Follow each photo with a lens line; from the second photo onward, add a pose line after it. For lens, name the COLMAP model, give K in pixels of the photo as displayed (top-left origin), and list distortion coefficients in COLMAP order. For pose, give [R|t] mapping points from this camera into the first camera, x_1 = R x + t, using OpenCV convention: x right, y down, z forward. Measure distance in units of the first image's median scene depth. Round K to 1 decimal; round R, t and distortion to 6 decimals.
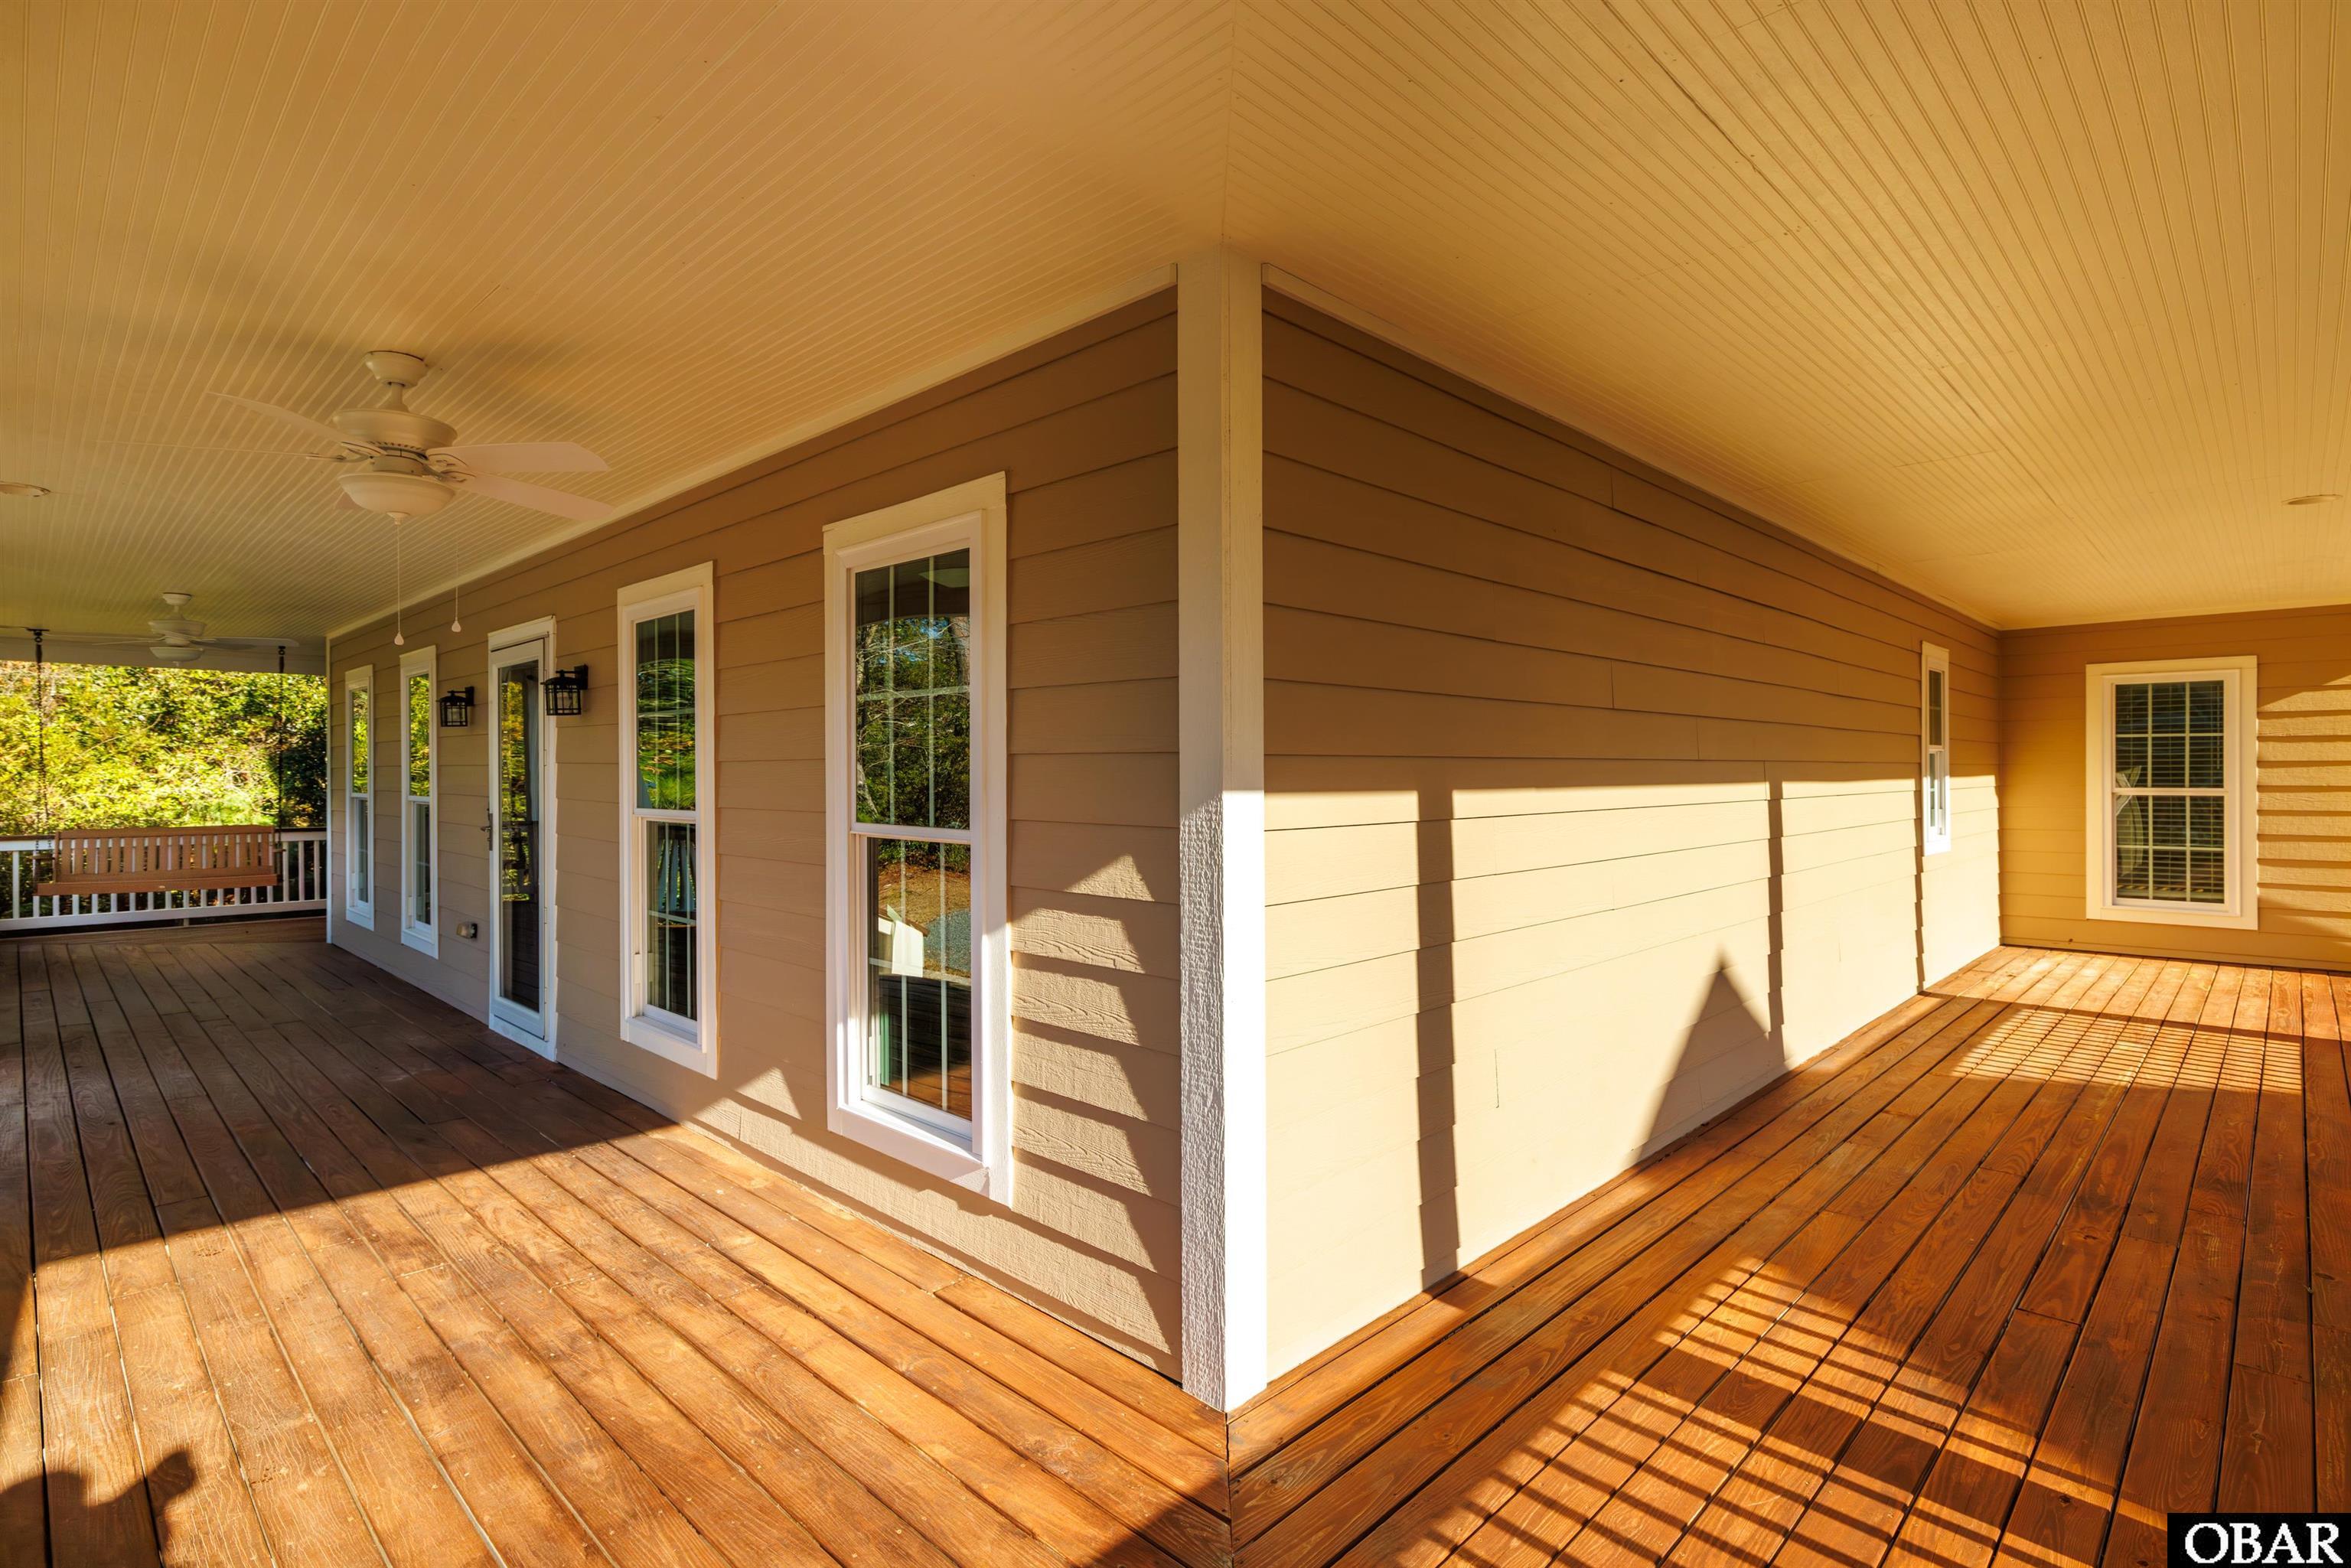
lens RADIAL K [[1203.9, 0, 1175.5], [0, 1203.9, 784.0], [0, 0, 1]] dist [0.031876, 0.000080]
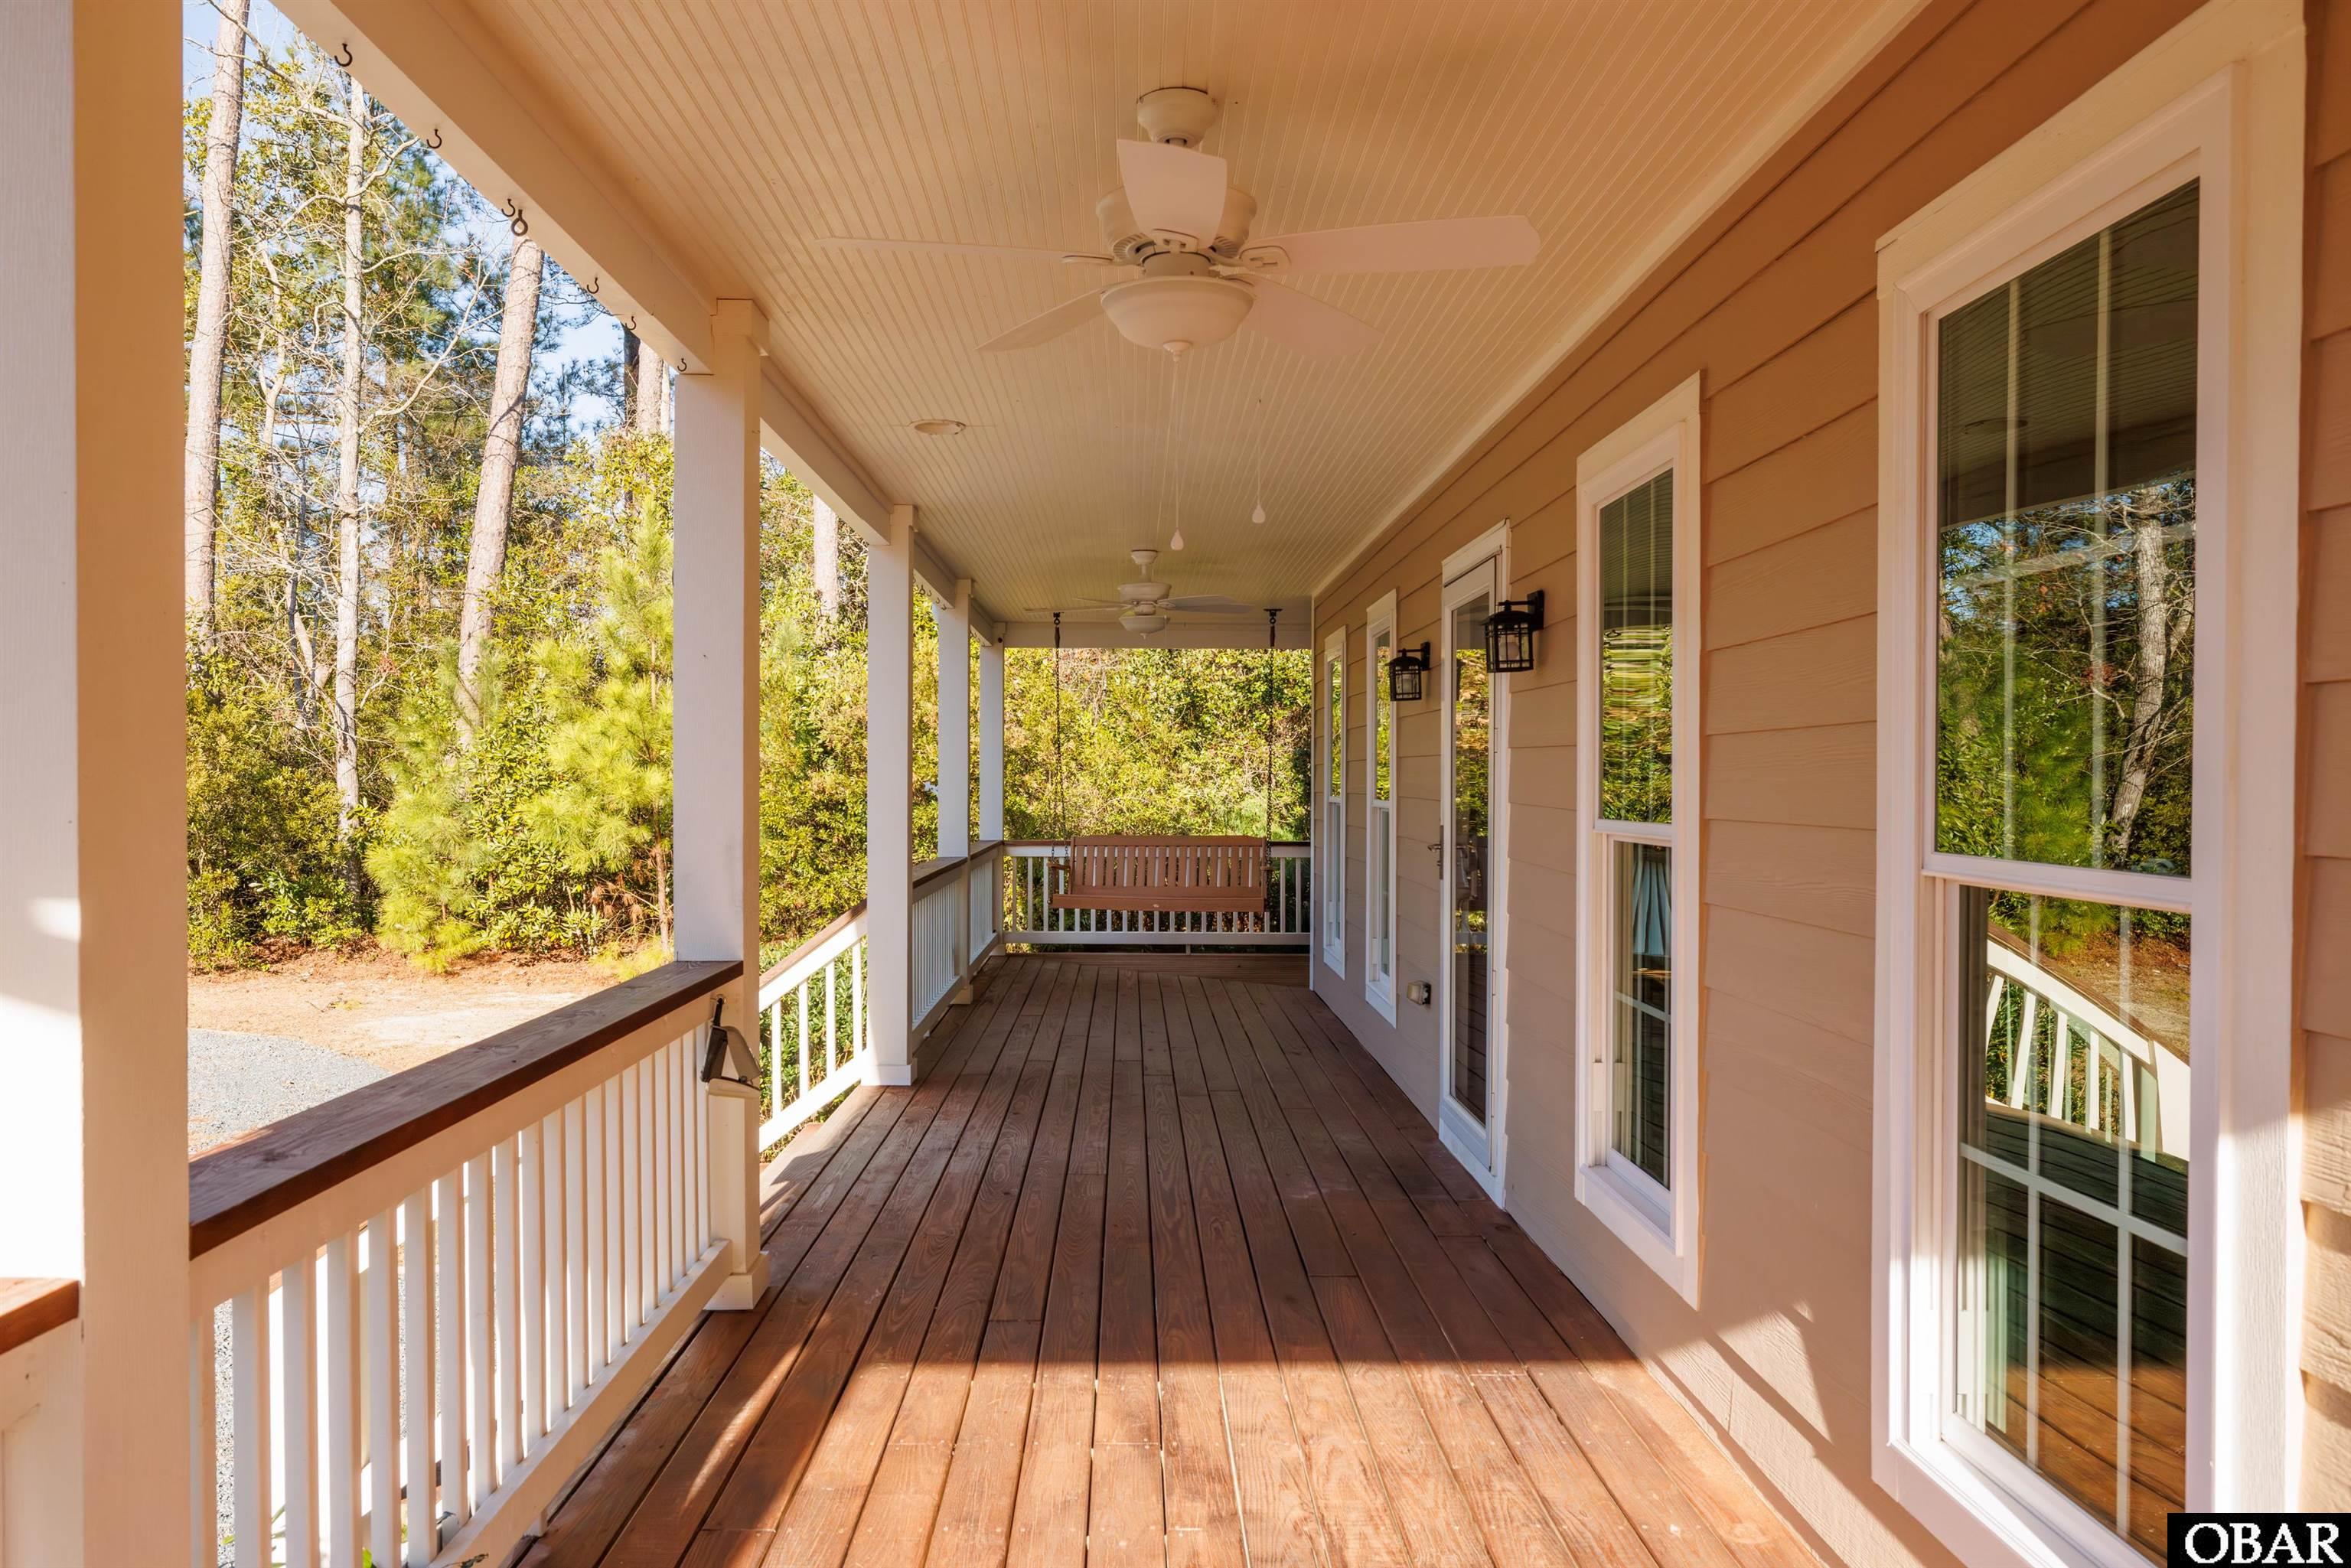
lens RADIAL K [[1644.2, 0, 1174.1], [0, 1644.2, 804.3], [0, 0, 1]] dist [-0.006023, -0.003630]
pose [[0.704443, 0.010842, -0.709678, -0.016543], [-0.010032, 0.999936, 0.005319, 0.011047], [0.709690, 0.003372, 0.704506, 0.291433]]
